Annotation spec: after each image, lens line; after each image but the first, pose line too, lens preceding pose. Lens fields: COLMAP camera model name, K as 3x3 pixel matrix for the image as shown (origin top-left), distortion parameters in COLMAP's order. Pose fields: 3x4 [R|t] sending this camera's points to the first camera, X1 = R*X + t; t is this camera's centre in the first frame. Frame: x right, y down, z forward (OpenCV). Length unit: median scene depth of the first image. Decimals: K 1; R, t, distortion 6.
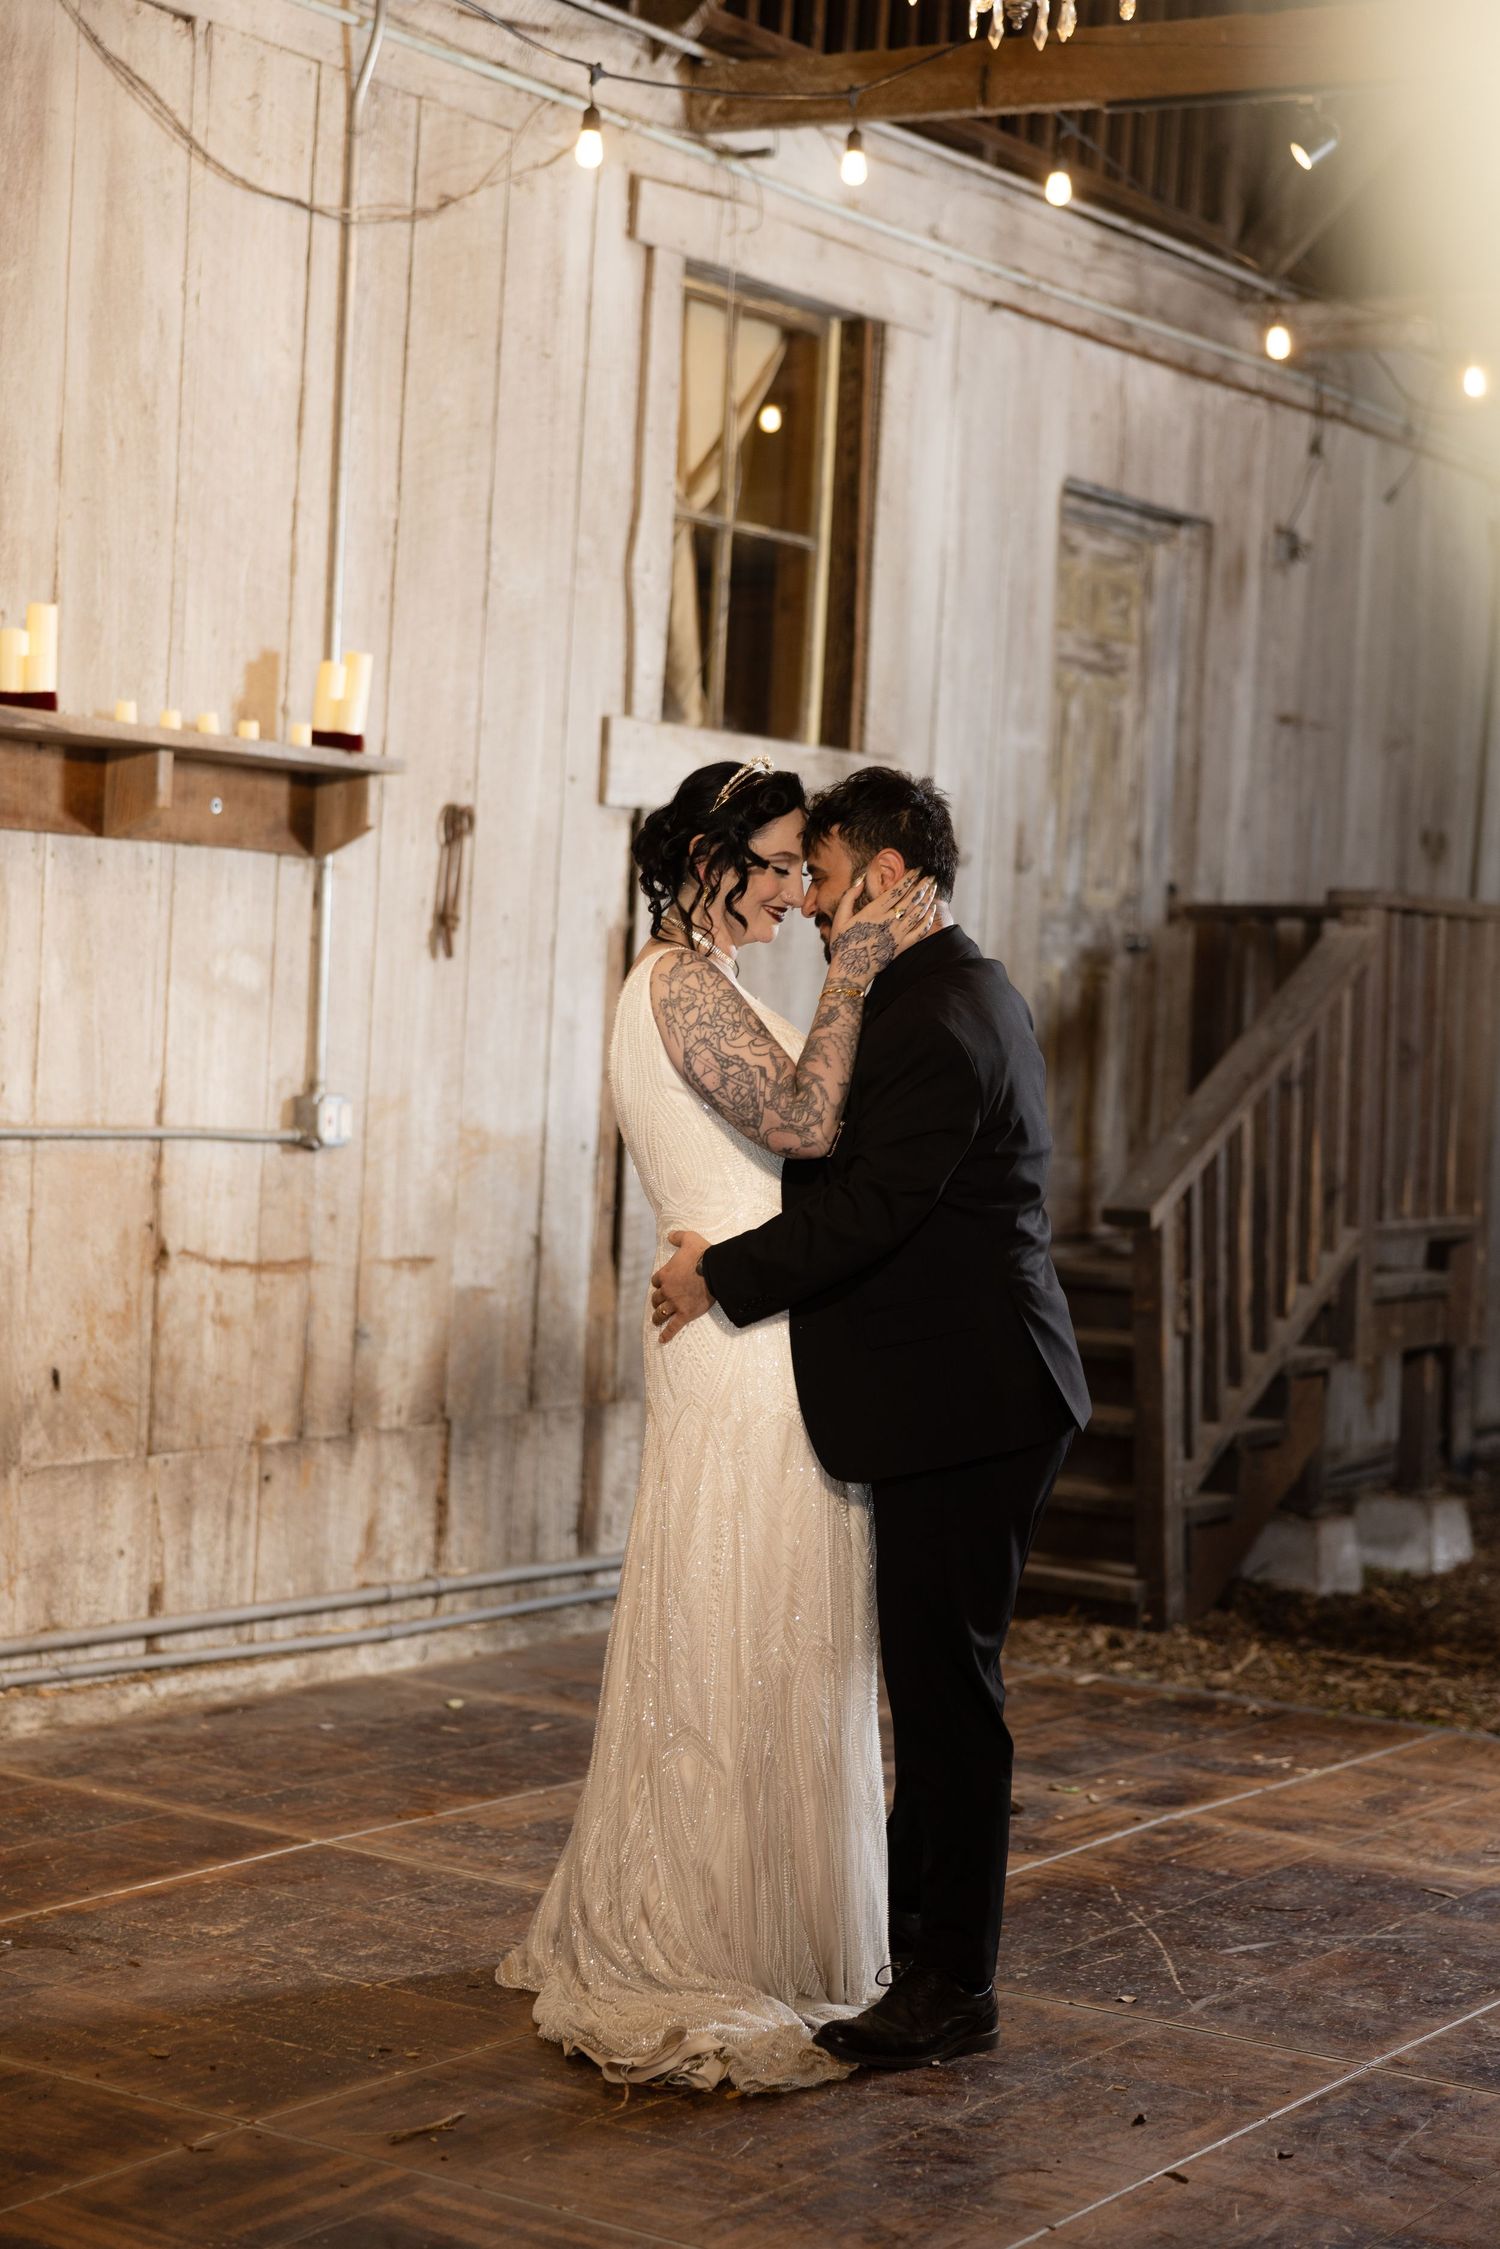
lens RADIAL K [[3727.3, 0, 753.0], [0, 3727.3, 1150.4], [0, 0, 1]] dist [0.022407, -0.030003]
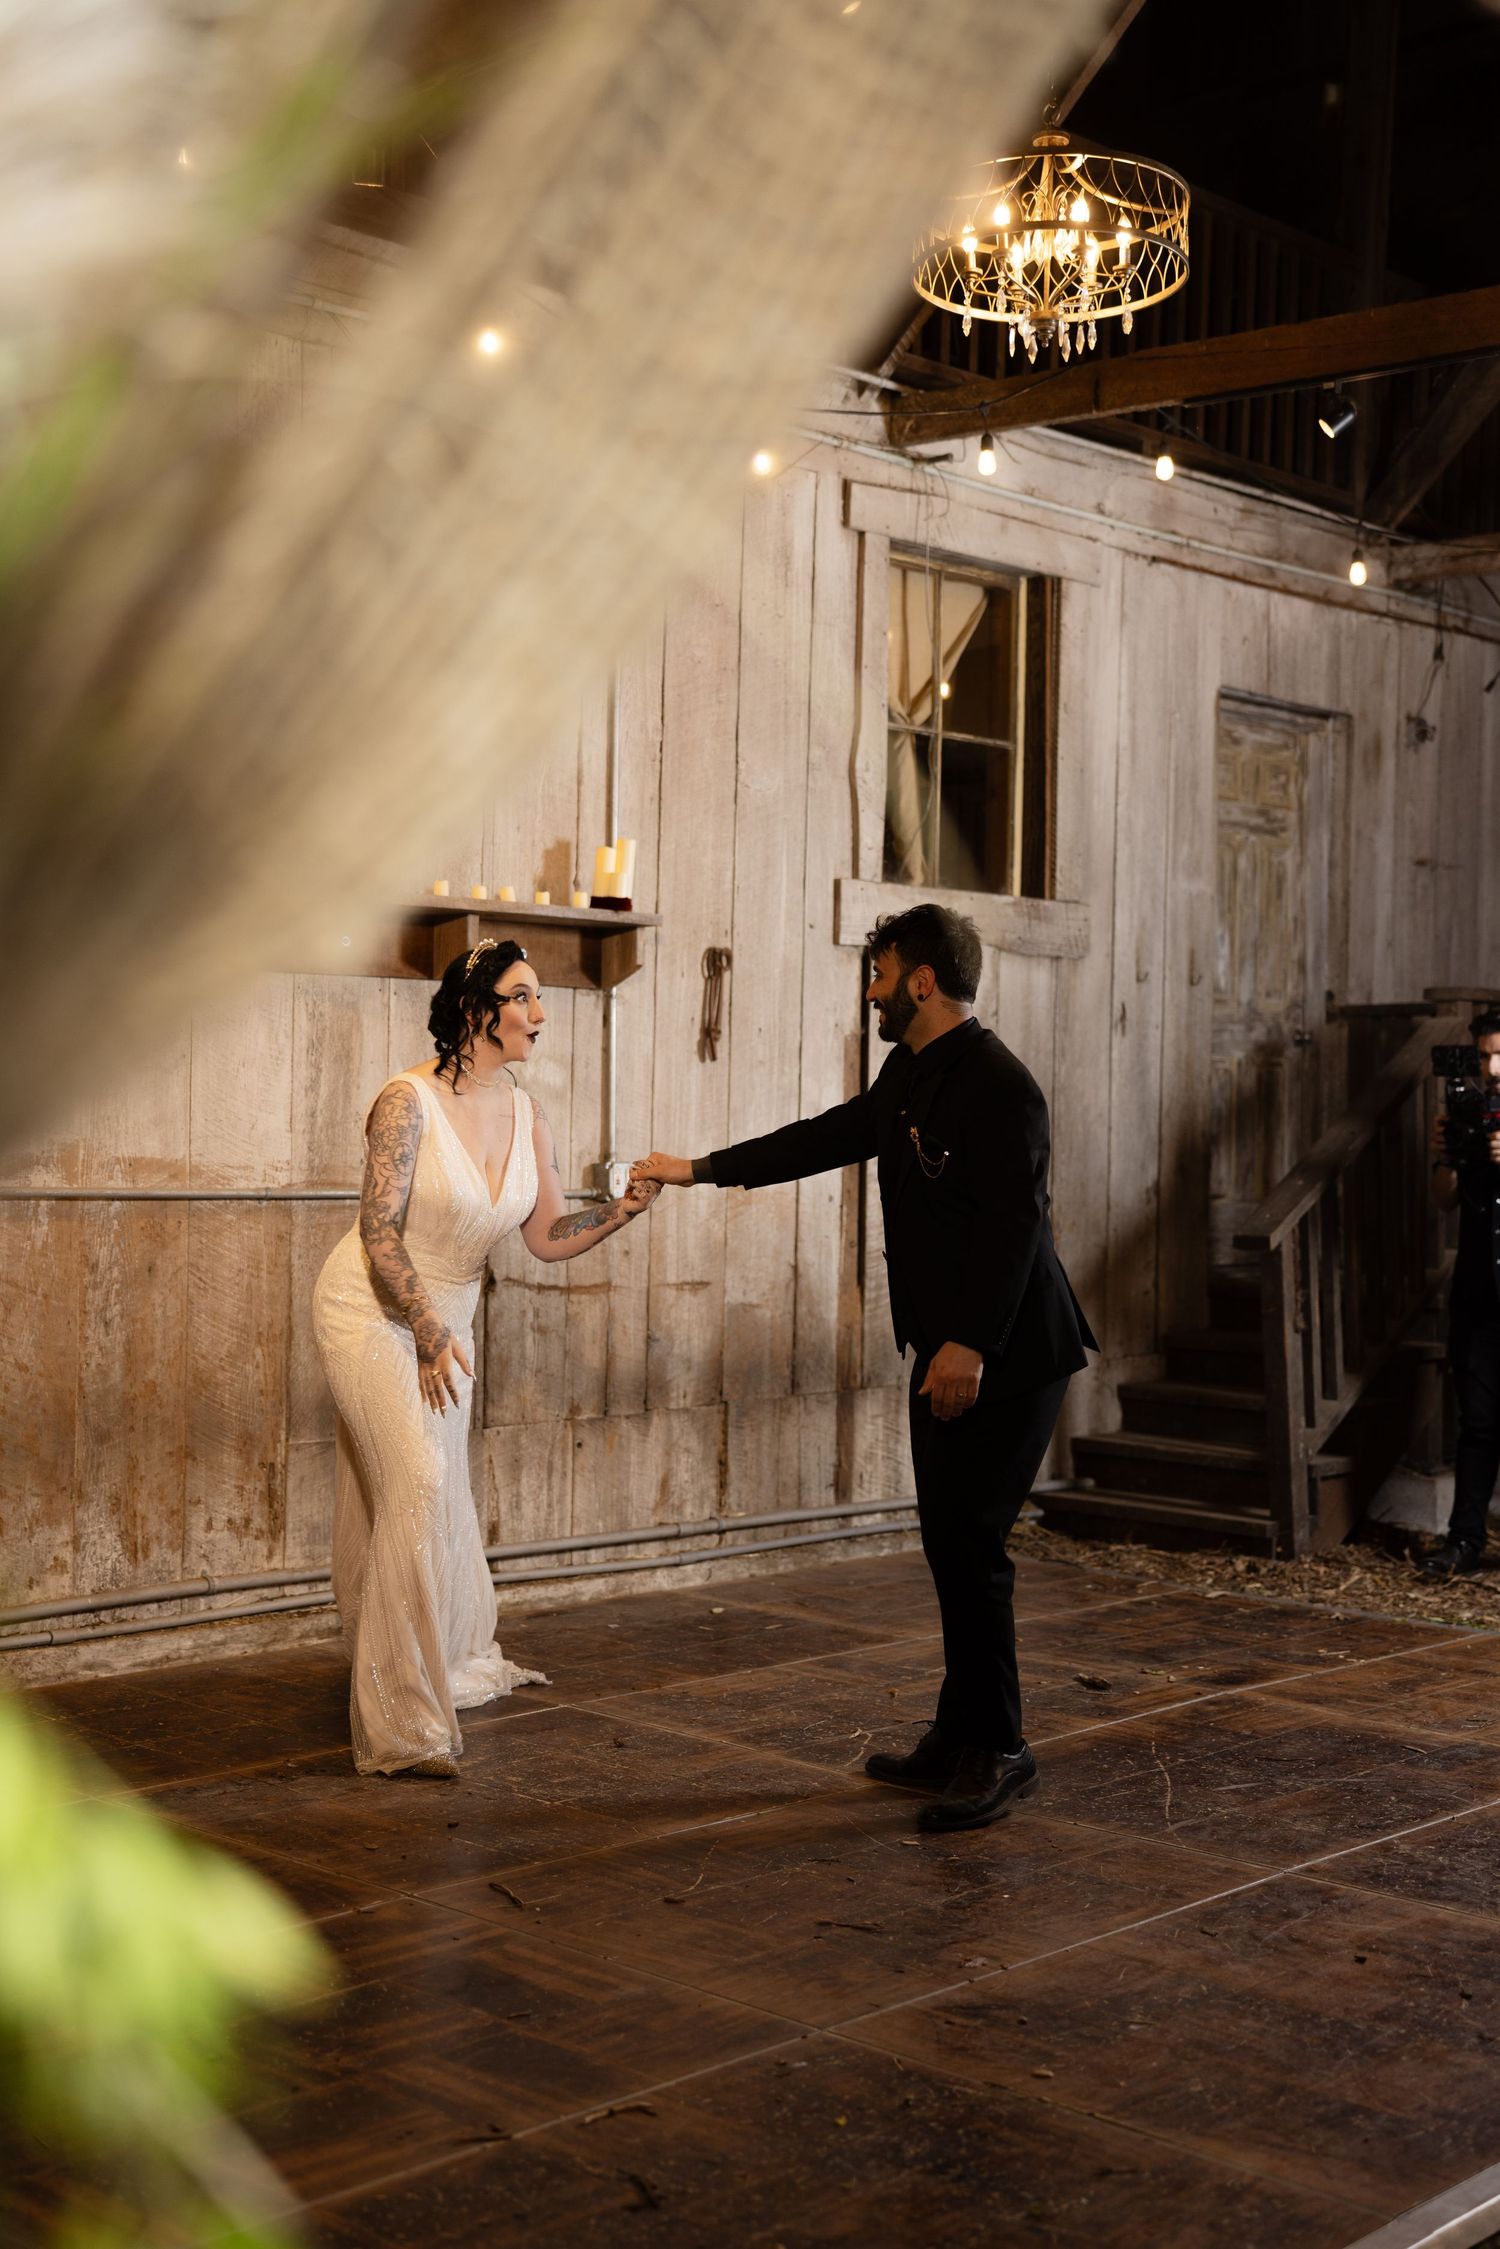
lens RADIAL K [[2799.0, 0, 740.2], [0, 2799.0, 1147.7], [0, 0, 1]] dist [0.017343, -0.024437]
pose [[0.984774, -0.029845, -0.171261, 0.099056], [0.024691, 0.999178, -0.032145, 0.012733], [0.172079, 0.027427, 0.984701, -0.001446]]
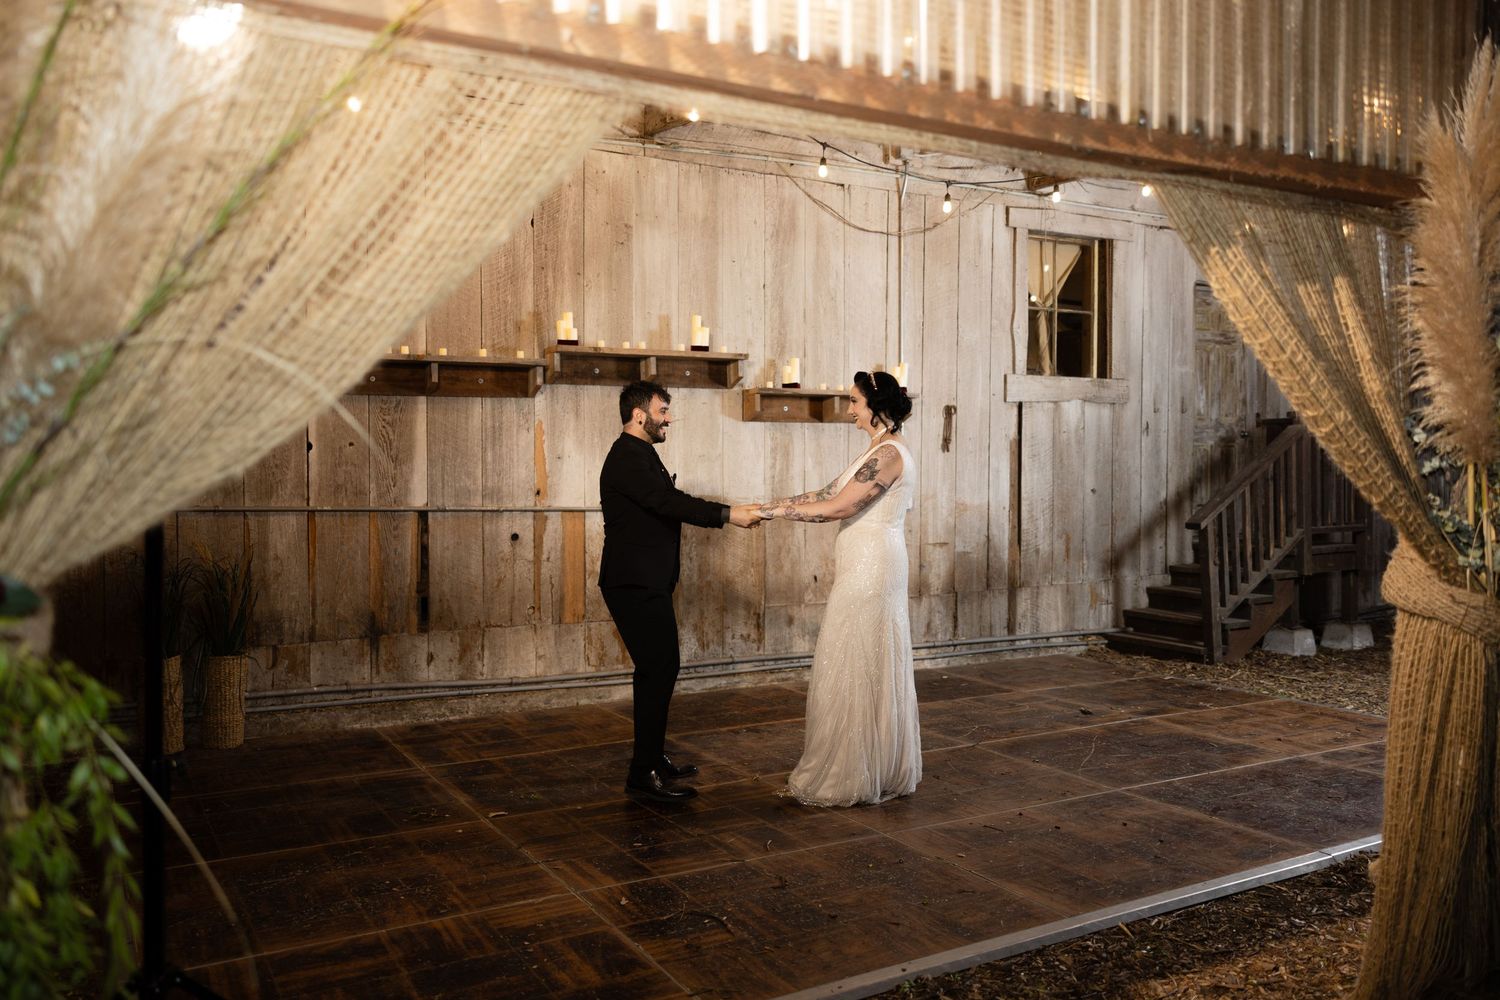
lens RADIAL K [[1202.5, 0, 750.0], [0, 1202.5, 500.0], [0, 0, 1]] dist [0.016071, 0.002843]
pose [[0.897005, -0.034942, -0.440638, 0.222919], [0.026798, 0.999336, -0.024695, 0.012203], [0.441208, 0.010343, 0.897345, -0.031664]]
